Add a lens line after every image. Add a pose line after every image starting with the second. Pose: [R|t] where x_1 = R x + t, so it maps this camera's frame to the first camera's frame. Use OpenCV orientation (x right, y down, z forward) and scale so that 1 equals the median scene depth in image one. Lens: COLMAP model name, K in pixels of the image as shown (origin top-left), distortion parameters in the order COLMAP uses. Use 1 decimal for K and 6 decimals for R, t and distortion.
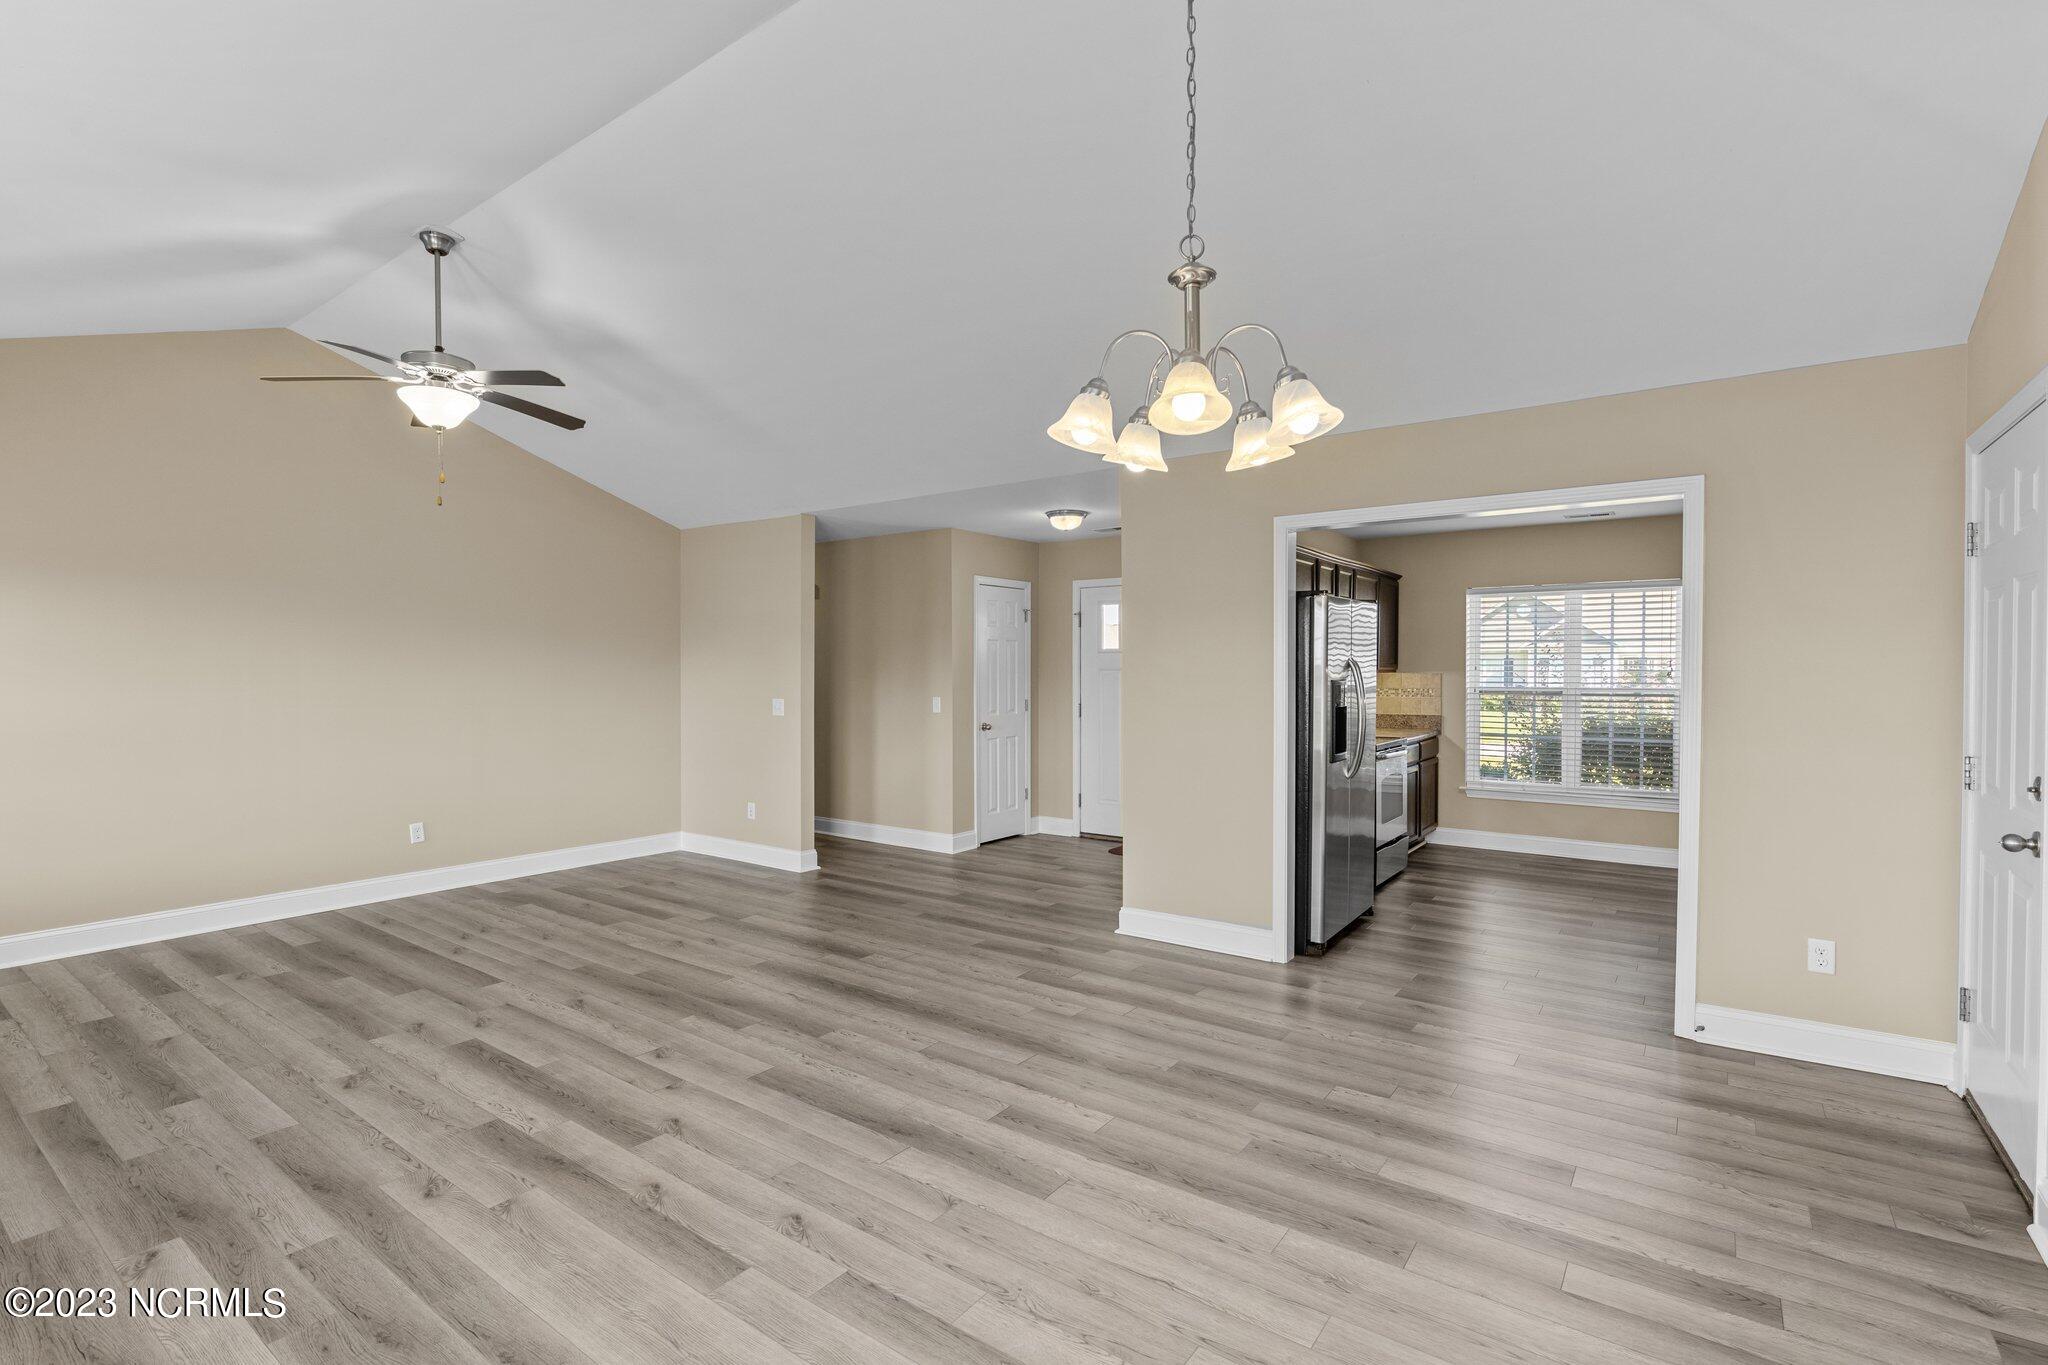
lens RADIAL K [[947.3, 0, 1013.4], [0, 947.3, 688.3], [0, 0, 1]] dist [-0.010067, 0.000993]
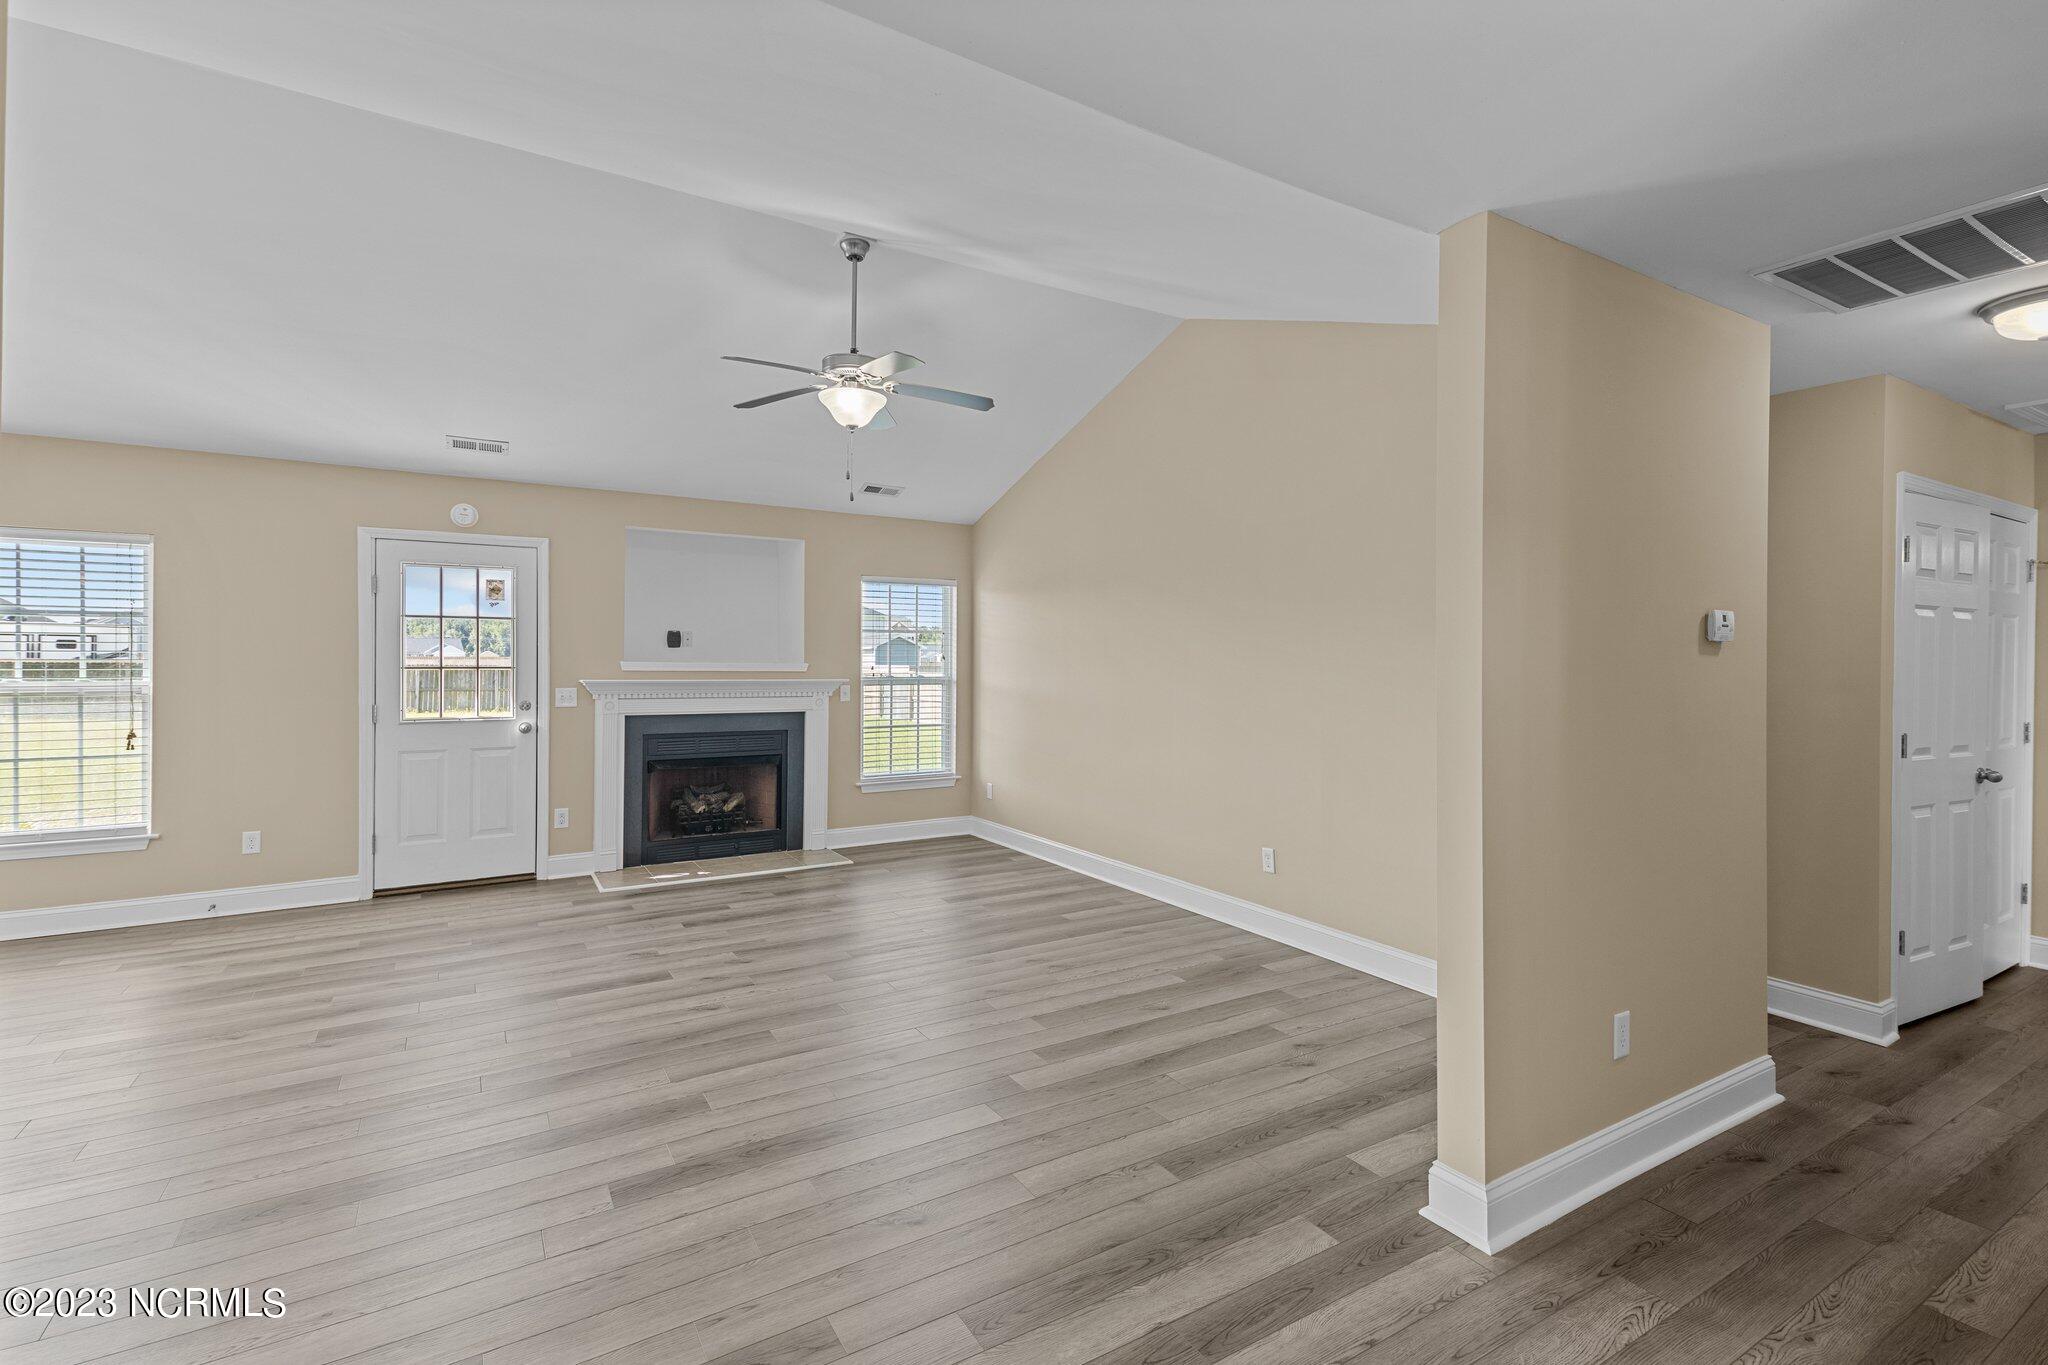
lens RADIAL K [[922.3, 0, 1023.0], [0, 922.3, 659.3], [0, 0, 1]] dist [0.021246, -0.000059]
pose [[-0.378348, 0.000282, -0.925663, 0.281812], [-0.022778, 0.999694, 0.009614, -0.034026], [0.925383, 0.024722, -0.378226, 1.631730]]
